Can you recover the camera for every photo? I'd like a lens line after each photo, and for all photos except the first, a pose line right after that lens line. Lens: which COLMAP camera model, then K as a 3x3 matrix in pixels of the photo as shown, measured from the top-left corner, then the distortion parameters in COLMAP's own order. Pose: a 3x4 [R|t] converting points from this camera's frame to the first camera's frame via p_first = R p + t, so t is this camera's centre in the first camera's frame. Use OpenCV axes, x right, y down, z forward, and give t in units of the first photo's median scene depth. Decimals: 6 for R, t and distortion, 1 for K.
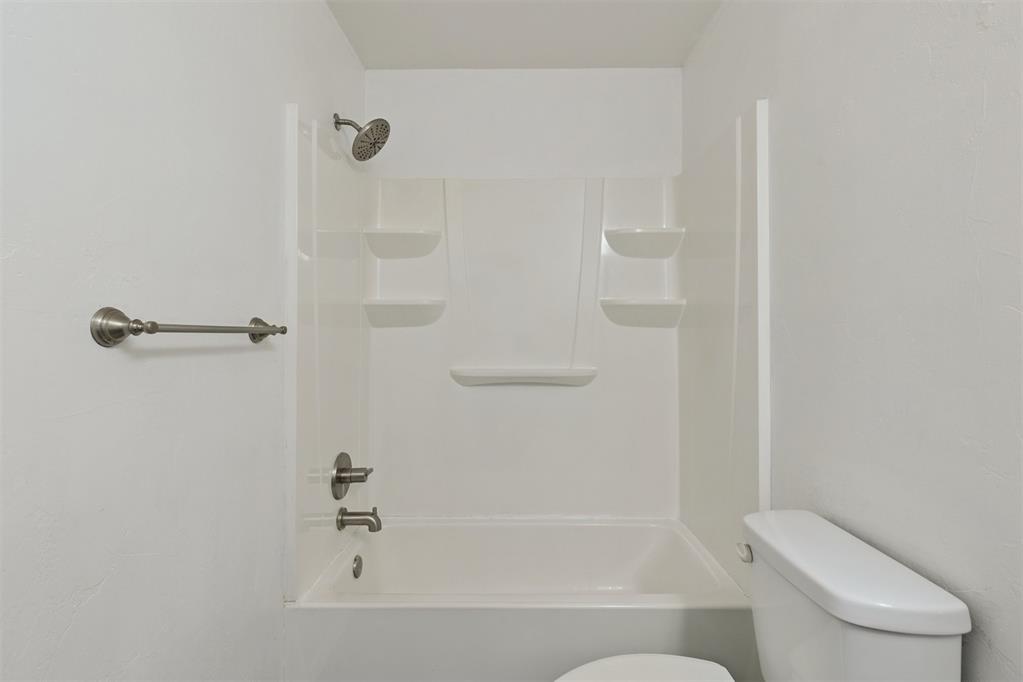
lens RADIAL K [[460.6, 0, 516.0], [0, 460.6, 331.6], [0, 0, 1]] dist [0.011374, -0.002645]
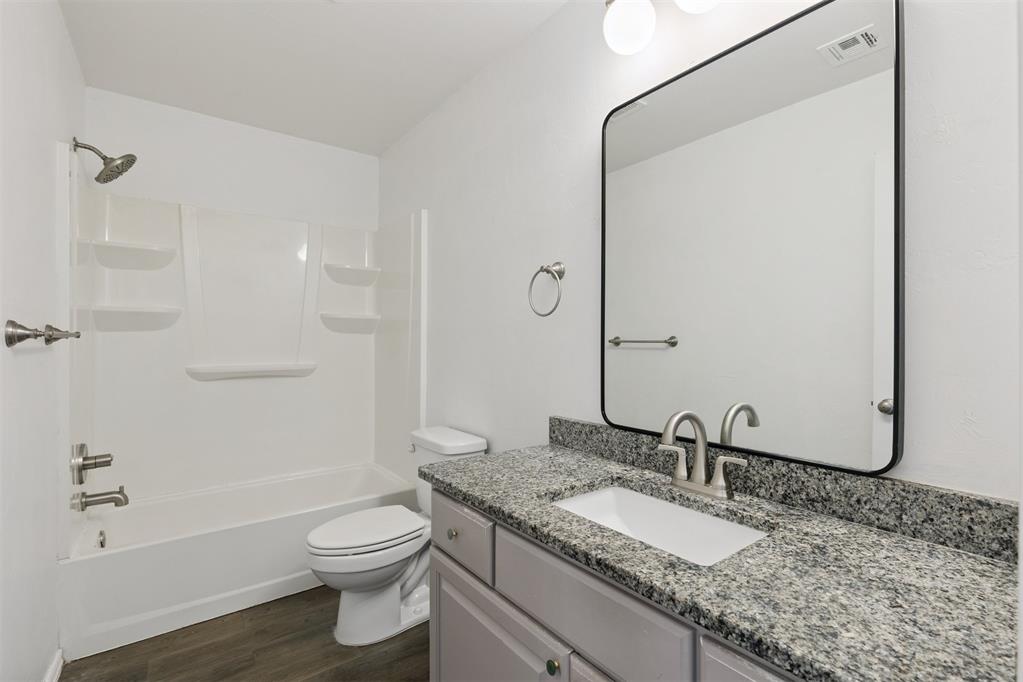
lens RADIAL K [[460.6, 0, 512.7], [0, 460.6, 336.1], [0, 0, 1]] dist [0.011374, -0.002645]
pose [[0.791453, 0.007798, 0.611180, -0.242588], [-0.009923, 0.999951, 0.000091, -0.008361], [-0.611150, -0.006137, 0.791491, -0.531138]]
